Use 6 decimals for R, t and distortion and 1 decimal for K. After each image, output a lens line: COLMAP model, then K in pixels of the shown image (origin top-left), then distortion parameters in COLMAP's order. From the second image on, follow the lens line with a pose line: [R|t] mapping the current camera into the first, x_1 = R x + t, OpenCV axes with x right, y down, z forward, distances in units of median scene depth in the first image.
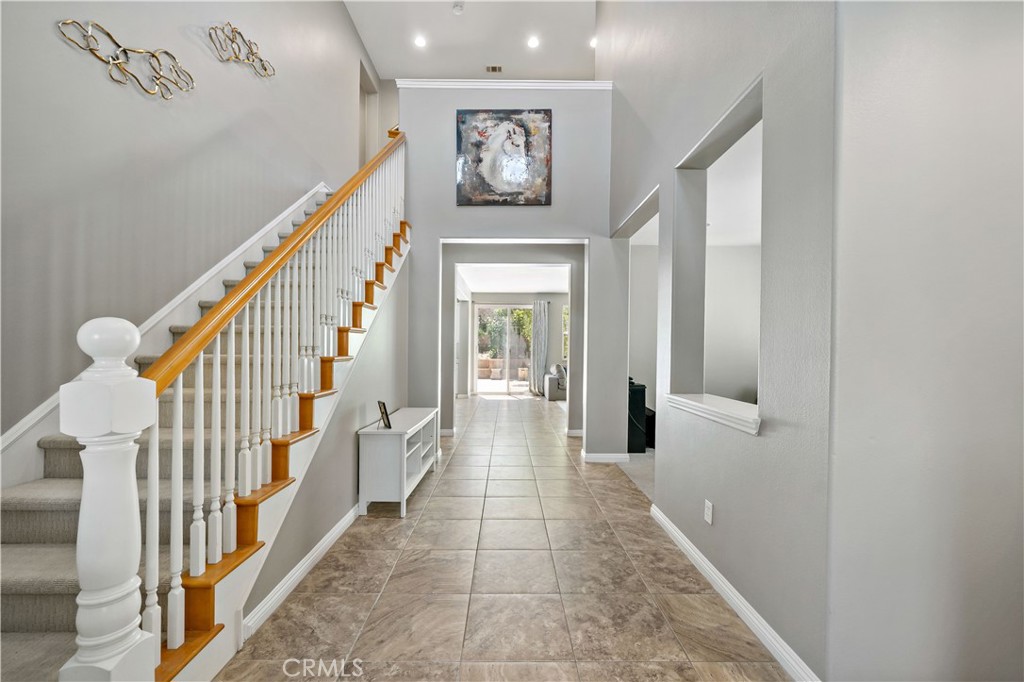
lens RADIAL K [[405.7, 0, 512.0], [0, 405.7, 347.4], [0, 0, 1]] dist [-0.000339, -0.000292]
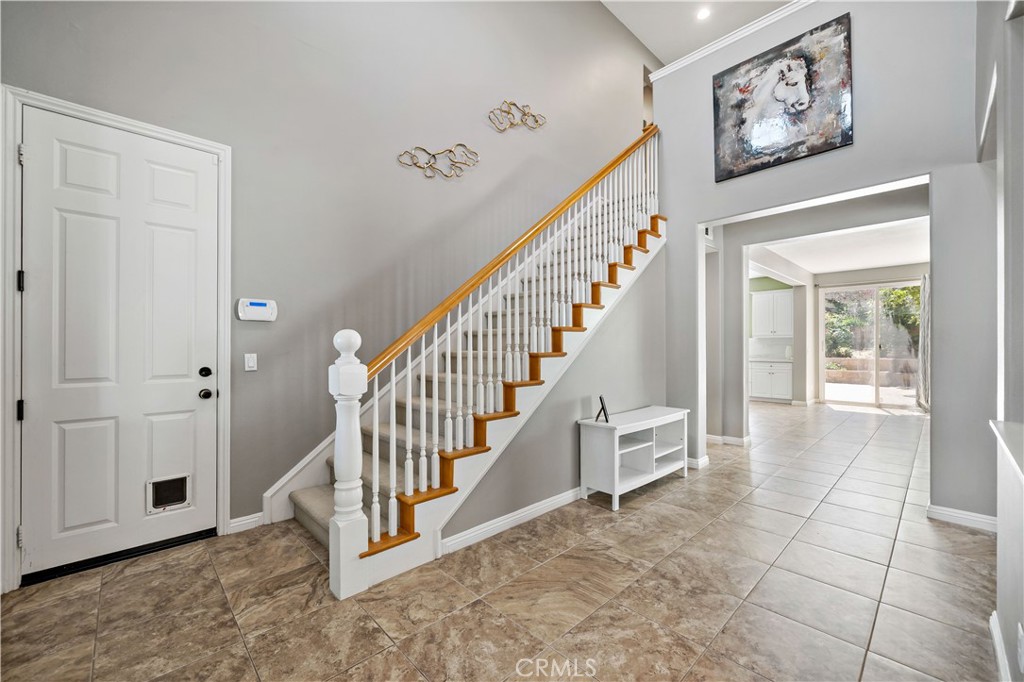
lens RADIAL K [[405.6, 0, 512.0], [0, 405.6, 341.0], [0, 0, 1]] dist [-0.002640, -0.000391]
pose [[0.694670, -0.014796, -0.719177, 0.249710], [0.009288, 0.999890, -0.011599, 0.001123], [0.719269, 0.001378, 0.694730, 0.091697]]
